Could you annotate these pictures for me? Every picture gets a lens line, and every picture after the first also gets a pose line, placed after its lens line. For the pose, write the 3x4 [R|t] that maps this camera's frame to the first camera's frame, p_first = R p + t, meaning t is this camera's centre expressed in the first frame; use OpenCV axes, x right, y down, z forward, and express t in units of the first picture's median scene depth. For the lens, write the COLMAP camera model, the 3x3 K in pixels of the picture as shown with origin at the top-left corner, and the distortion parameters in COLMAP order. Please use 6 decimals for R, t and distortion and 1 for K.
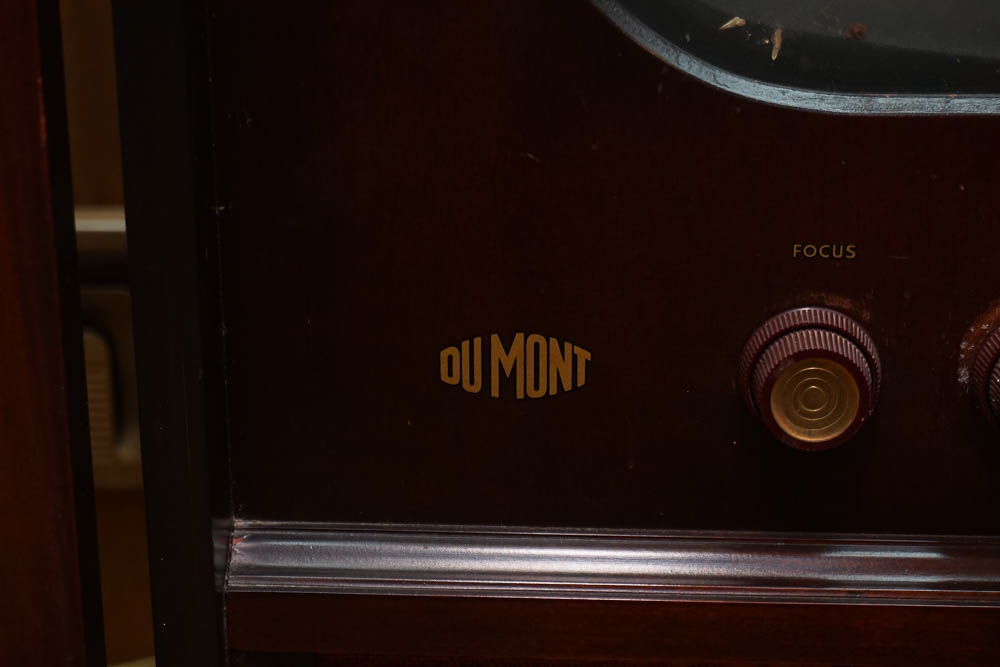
lens RADIAL K [[1893.0, 0, 507.1], [0, 1893.0, 301.0], [0, 0, 1]] dist [0.147361, 0.000000]
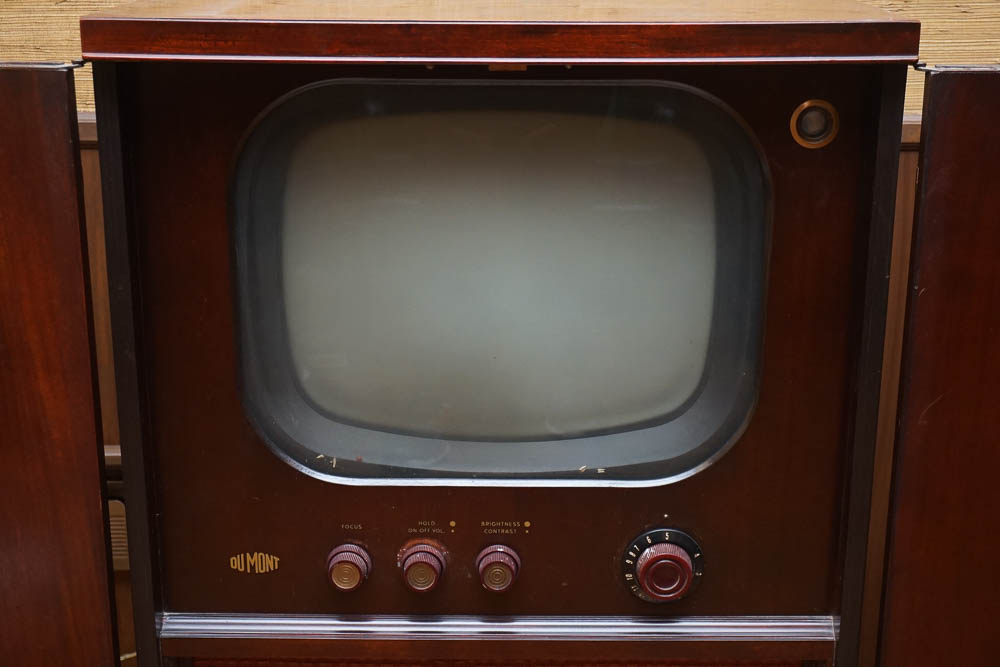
lens RADIAL K [[1457.3, 0, 493.3], [0, 1457.3, 356.8], [0, 0, 1]] dist [0.029262, 0.000000]
pose [[0.999177, -0.003020, 0.040441, 0.295734], [0.003869, 0.999773, -0.020940, -0.248398], [-0.040369, 0.021079, 0.998962, -1.385407]]
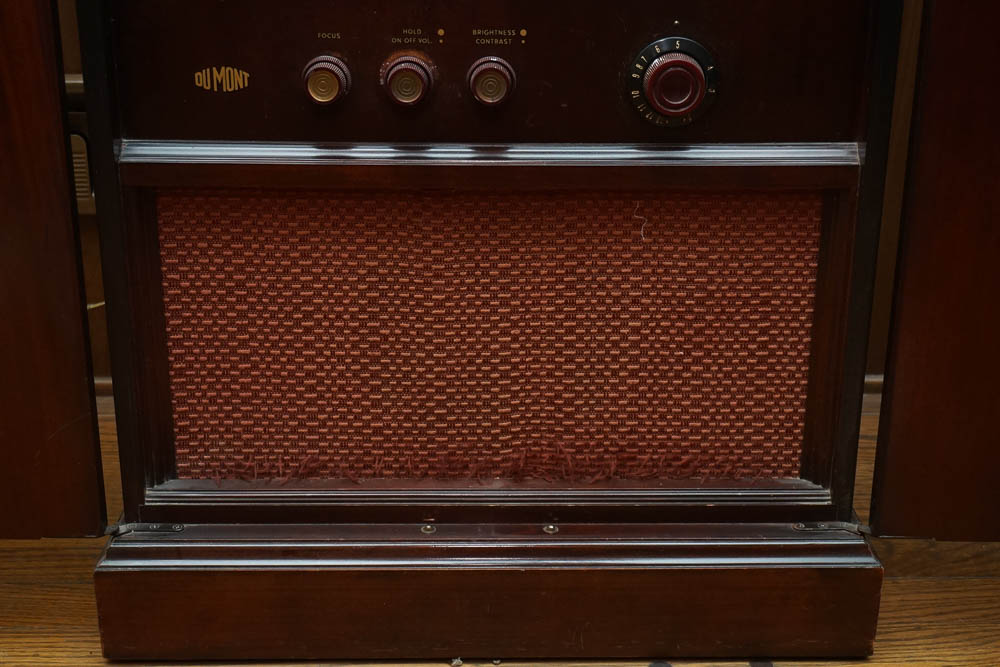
lens RADIAL K [[1457.3, 0, 499.5], [0, 1457.3, 332.4], [0, 0, 1]] dist [0.029262, 0.000000]
pose [[0.998556, -0.007153, 0.053236, 0.293574], [0.005218, 0.999324, 0.036400, 0.329539], [-0.053460, -0.036070, 0.997918, -1.171120]]
